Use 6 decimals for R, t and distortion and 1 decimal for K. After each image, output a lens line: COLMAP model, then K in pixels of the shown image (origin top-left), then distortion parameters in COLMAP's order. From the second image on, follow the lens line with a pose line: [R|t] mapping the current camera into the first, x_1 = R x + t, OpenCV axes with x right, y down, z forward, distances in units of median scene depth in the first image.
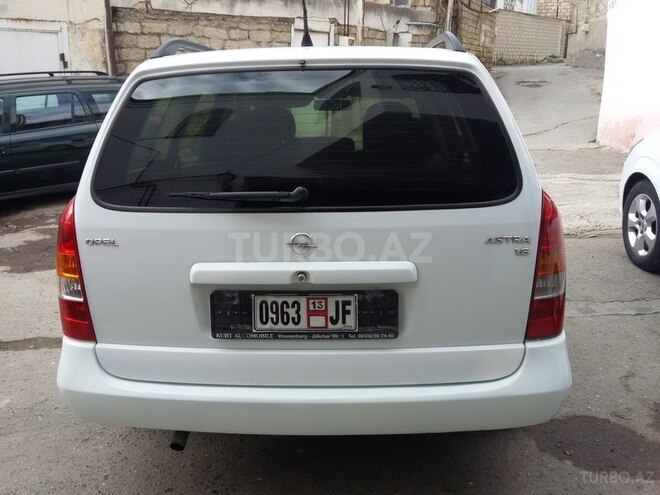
lens RADIAL K [[612.9, 0, 321.6], [0, 612.9, 247.6], [0, 0, 1]] dist [0.073847, -0.157684]
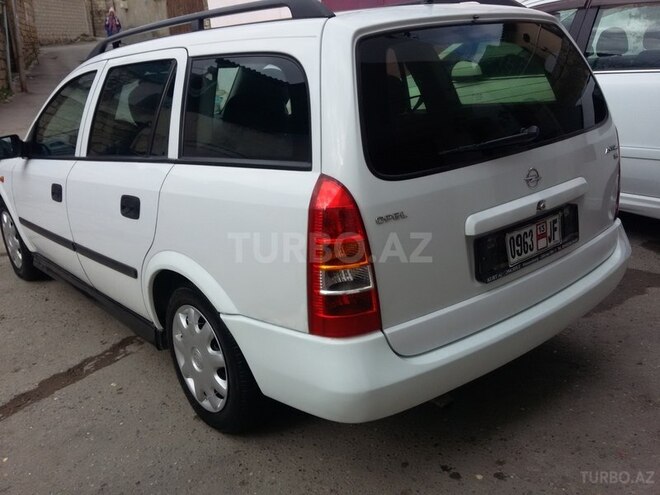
lens RADIAL K [[612.9, 0, 321.6], [0, 612.9, 247.6], [0, 0, 1]] dist [0.073847, -0.157684]
pose [[0.742151, -0.240661, 0.625535, -0.212771], [0.222048, 0.968888, 0.109316, -0.018444], [-0.632382, 0.057769, 0.772499, 0.075499]]
